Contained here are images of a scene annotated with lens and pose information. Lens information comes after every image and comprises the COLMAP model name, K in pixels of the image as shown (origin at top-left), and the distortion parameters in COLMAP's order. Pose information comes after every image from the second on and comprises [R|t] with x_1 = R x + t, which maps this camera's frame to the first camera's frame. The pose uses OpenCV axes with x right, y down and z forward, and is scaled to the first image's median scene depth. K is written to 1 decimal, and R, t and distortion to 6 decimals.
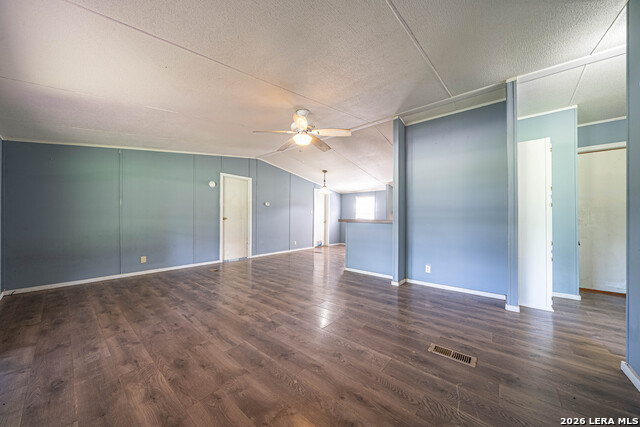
lens RADIAL K [[223.6, 0, 322.1], [0, 223.6, 216.8], [0, 0, 1]] dist [-0.007315, -0.000211]
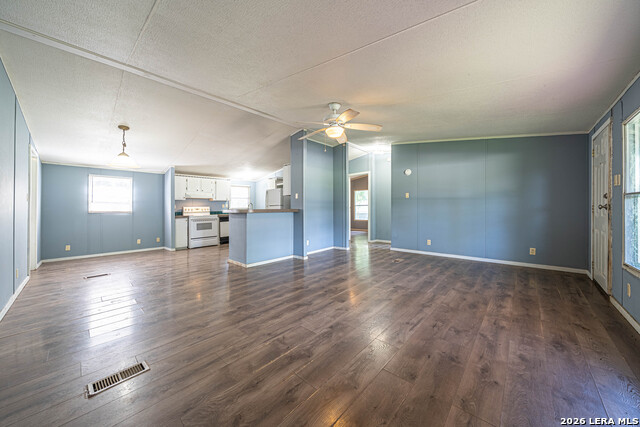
lens RADIAL K [[223.6, 0, 316.6], [0, 223.6, 205.1], [0, 0, 1]] dist [-0.007315, -0.000211]
pose [[0.050750, 0.006835, 0.998688, -1.490786], [0.009231, 0.999931, -0.007312, 0.006492], [-0.998669, 0.009590, 0.050683, 1.349889]]
